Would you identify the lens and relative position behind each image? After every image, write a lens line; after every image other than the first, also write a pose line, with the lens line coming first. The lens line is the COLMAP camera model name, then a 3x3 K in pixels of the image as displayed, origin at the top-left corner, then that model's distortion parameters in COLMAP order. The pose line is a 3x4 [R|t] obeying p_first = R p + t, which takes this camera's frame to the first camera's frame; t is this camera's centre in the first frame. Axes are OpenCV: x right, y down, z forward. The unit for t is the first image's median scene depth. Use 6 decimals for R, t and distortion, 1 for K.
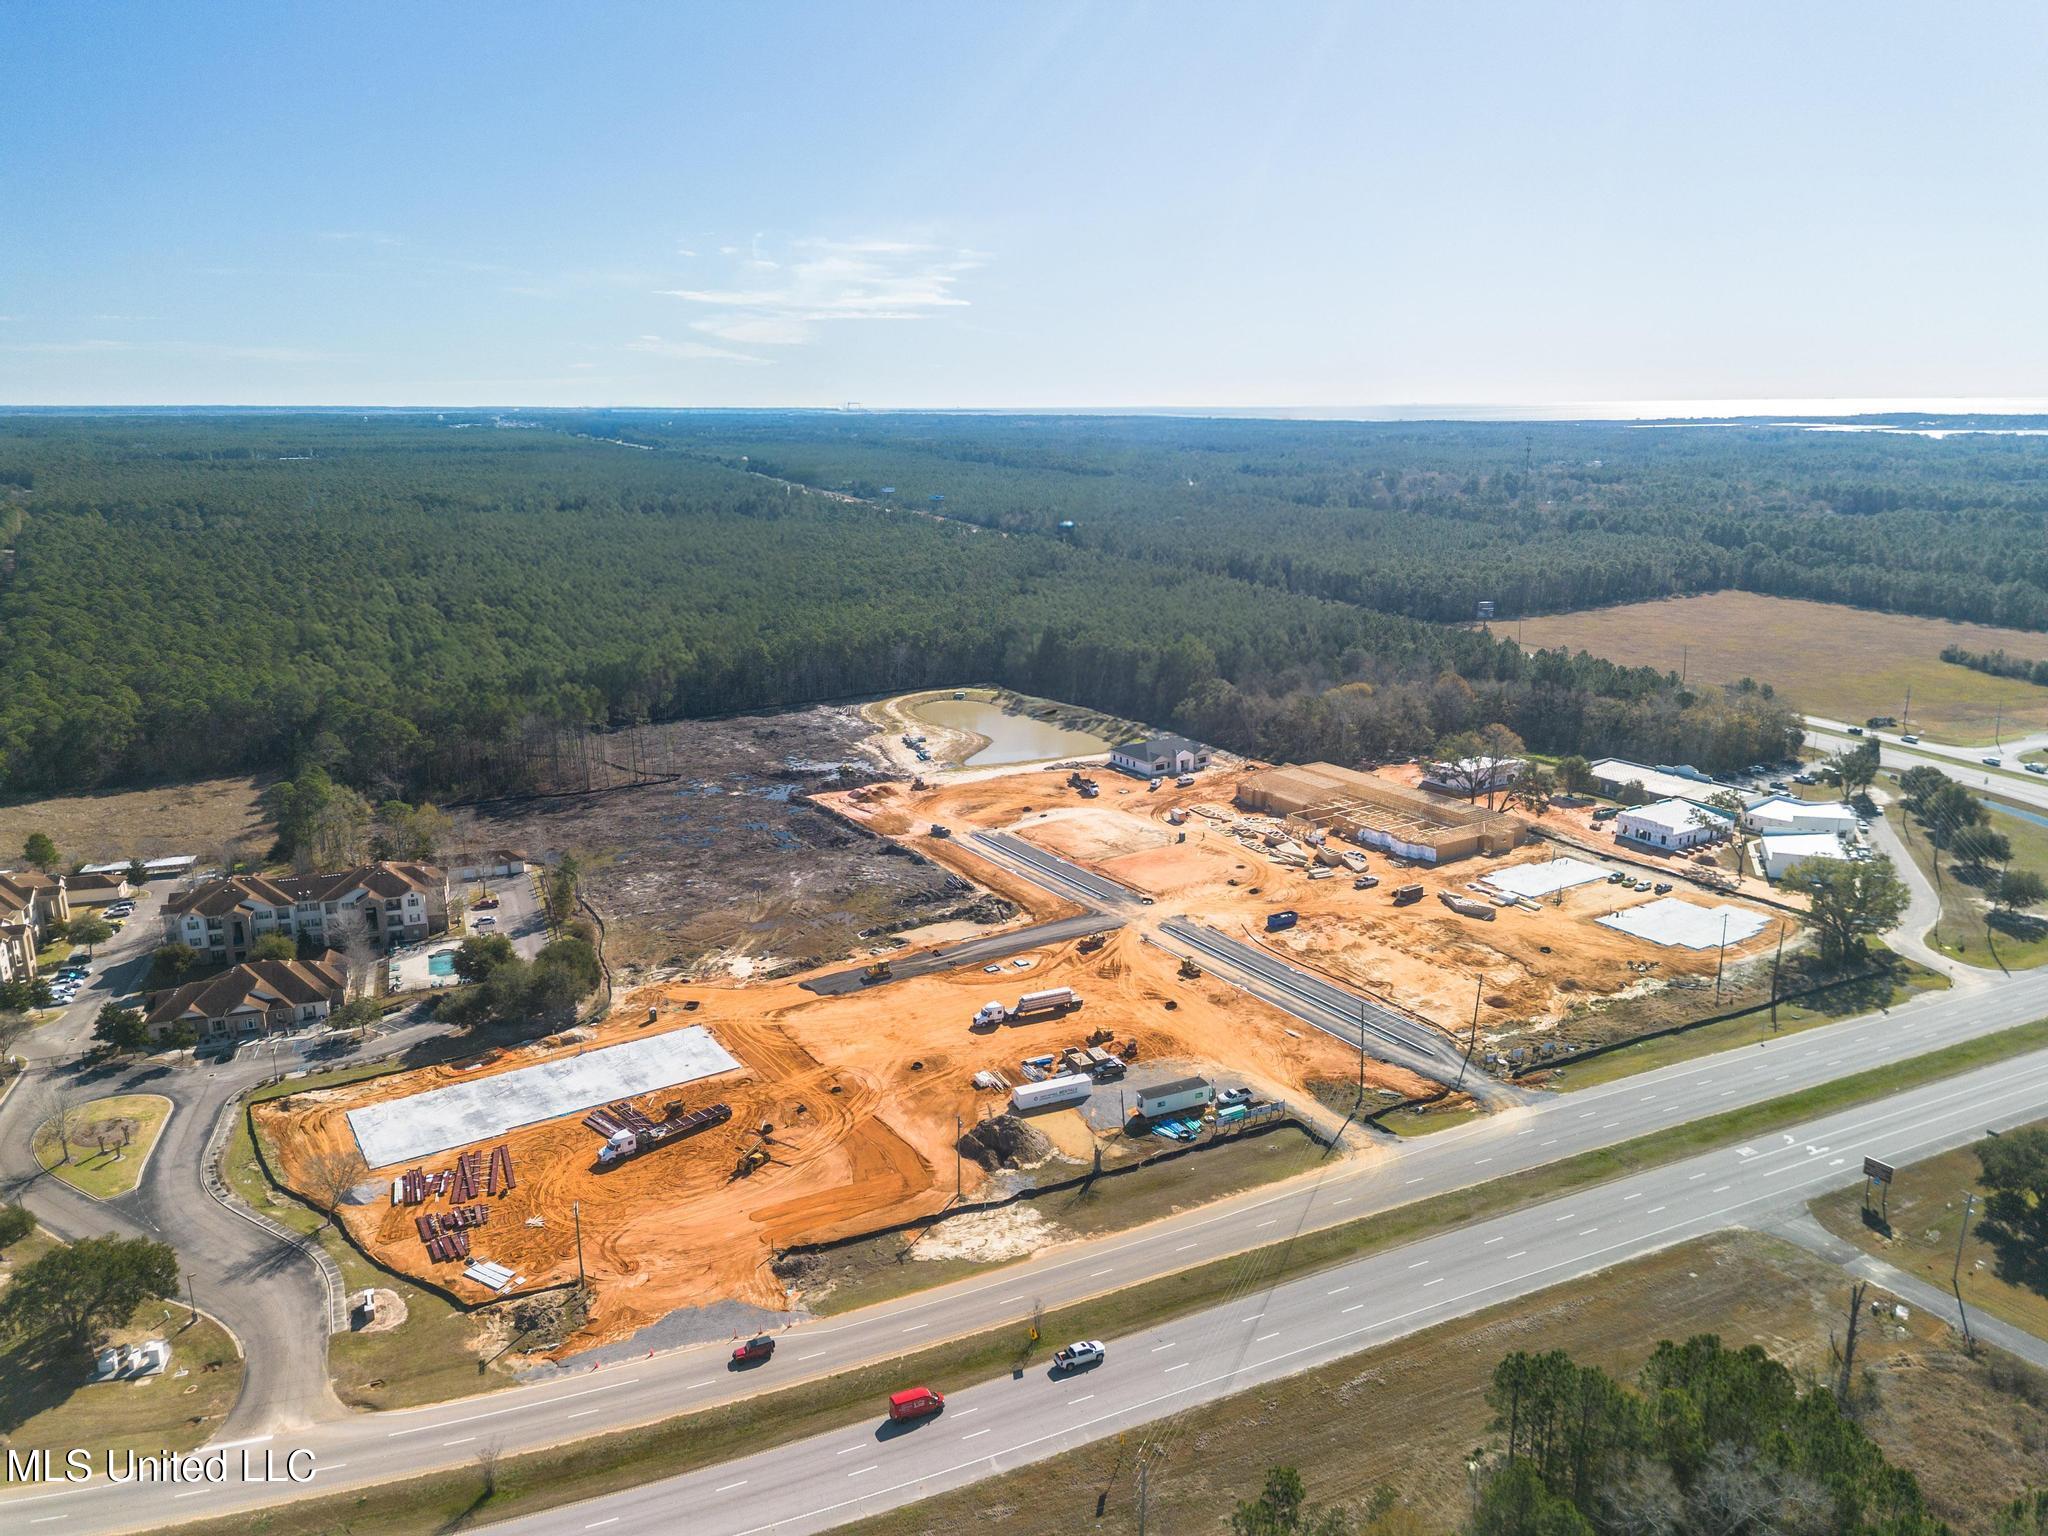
lens RADIAL K [[1435.9, 0, 1027.4], [0, 1435.9, 761.6], [0, 0, 1]] dist [0.088551, -0.091532]
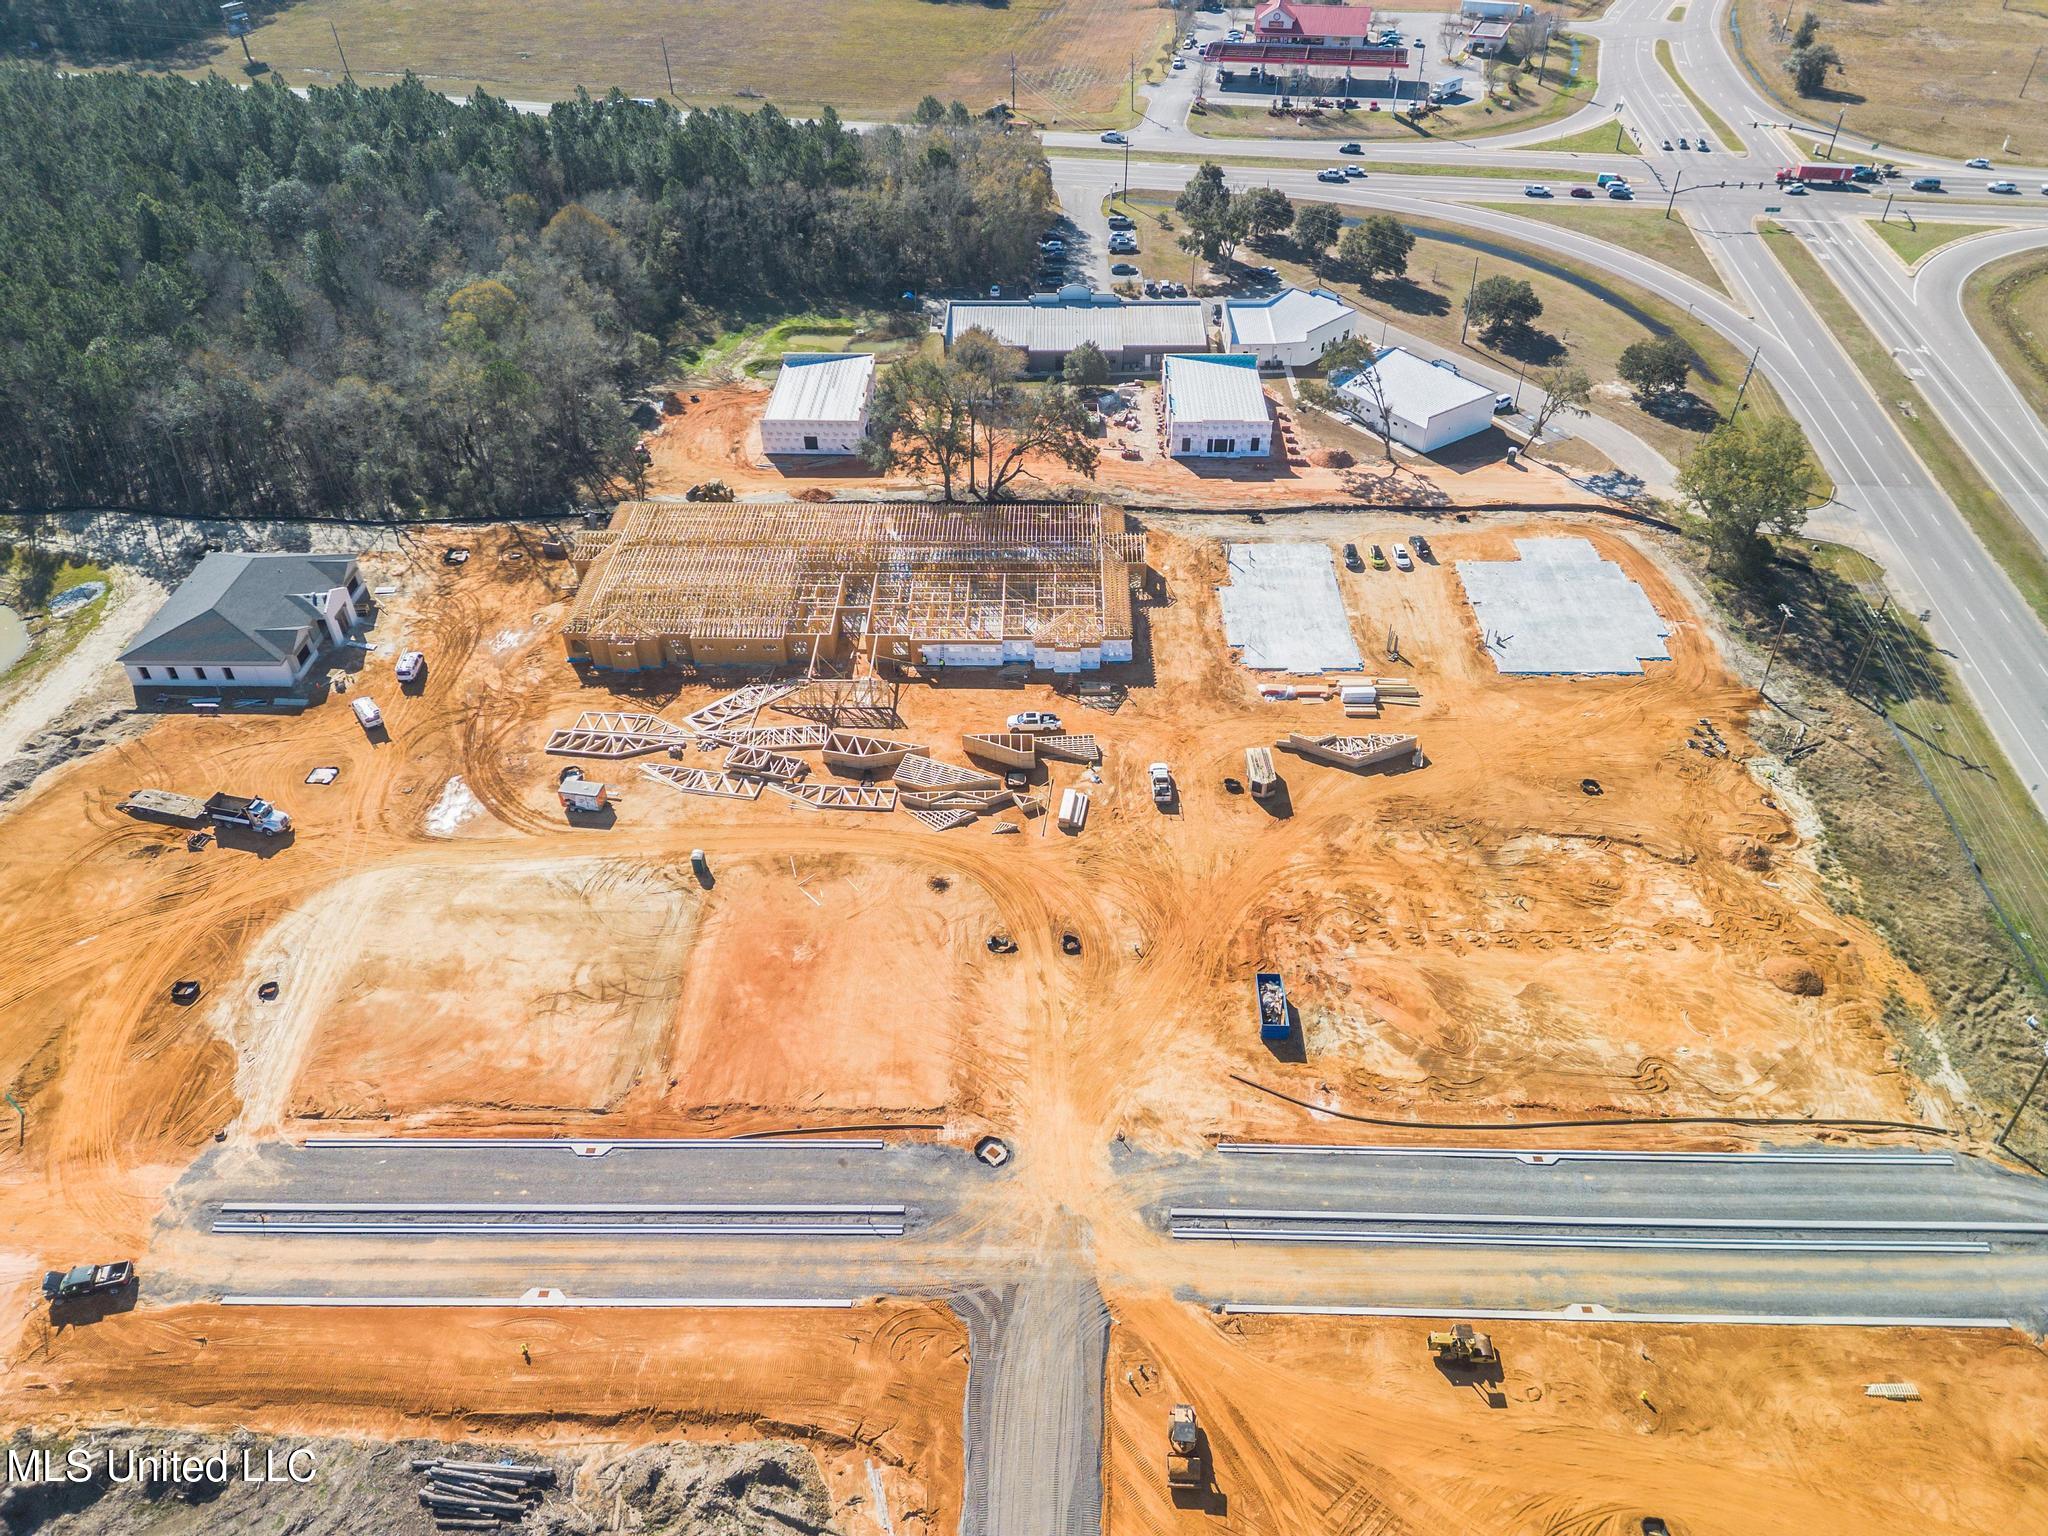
lens RADIAL K [[1435.9, 0, 1027.4], [0, 1435.9, 761.6], [0, 0, 1]] dist [0.088551, -0.091532]
pose [[0.552487, -0.525381, 0.647095, -0.119607], [0.206689, 0.838446, 0.504270, -0.204371], [-0.807488, -0.144855, 0.571821, 0.848625]]
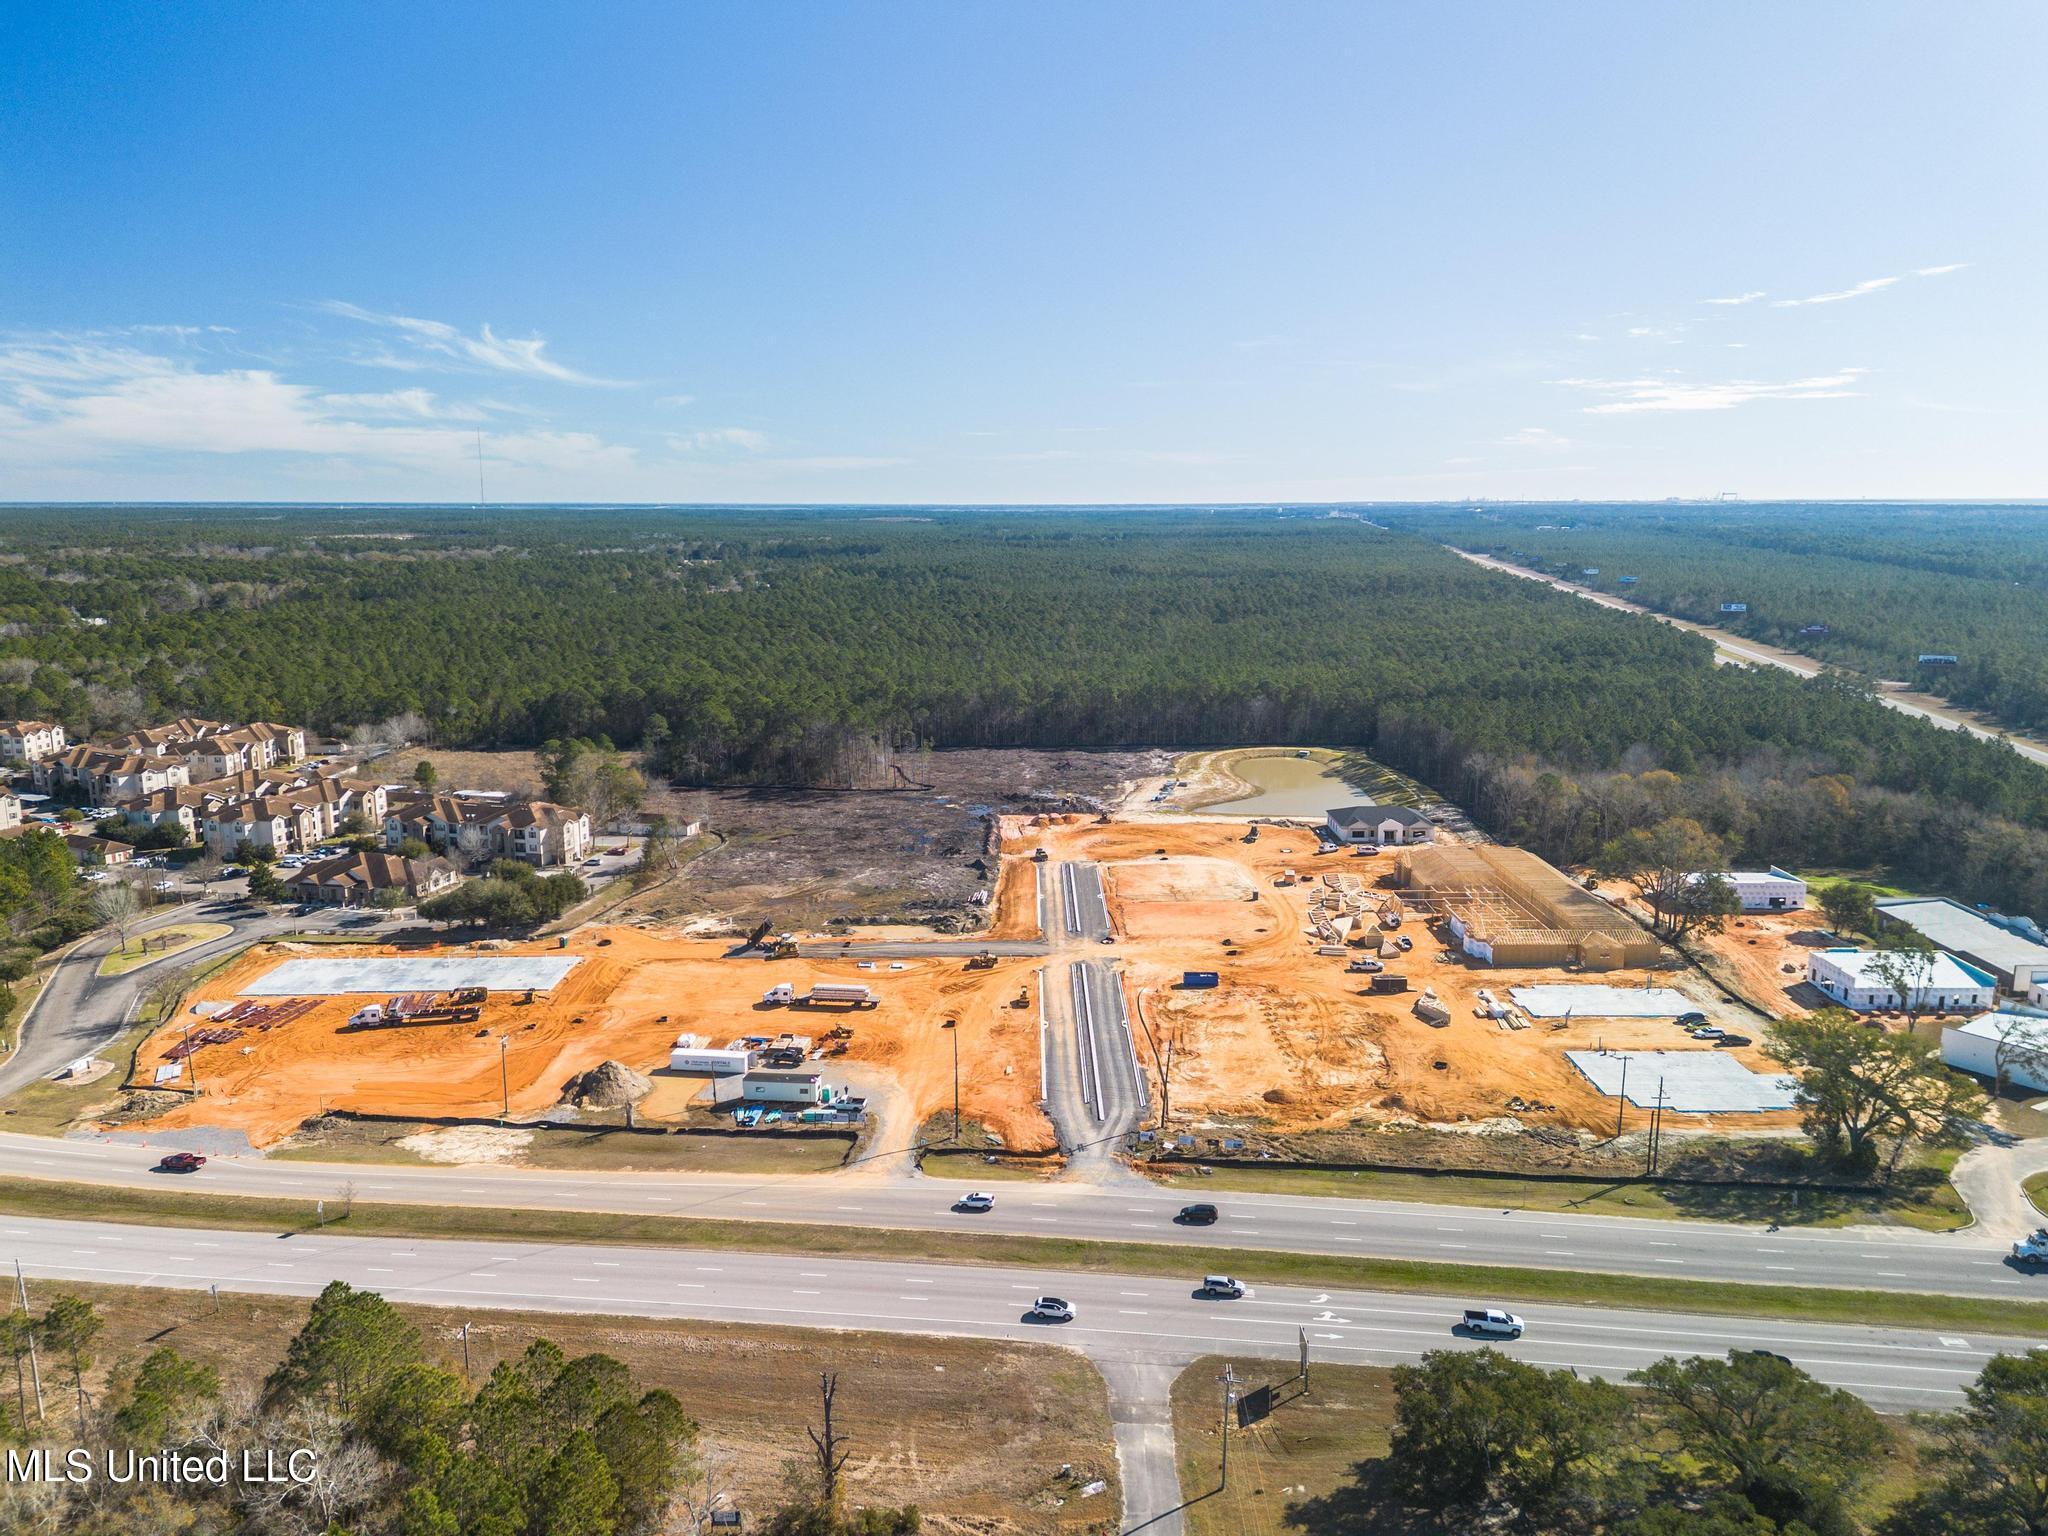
lens RADIAL K [[1438.3, 0, 1027.8], [0, 1438.3, 769.5], [0, 0, 1]] dist [0.093910, -0.102031]
pose [[0.843607, 0.100878, -0.527400, 0.567325], [-0.130926, 0.991194, -0.019835, 0.012709], [0.520754, 0.085783, 0.849386, 0.180311]]
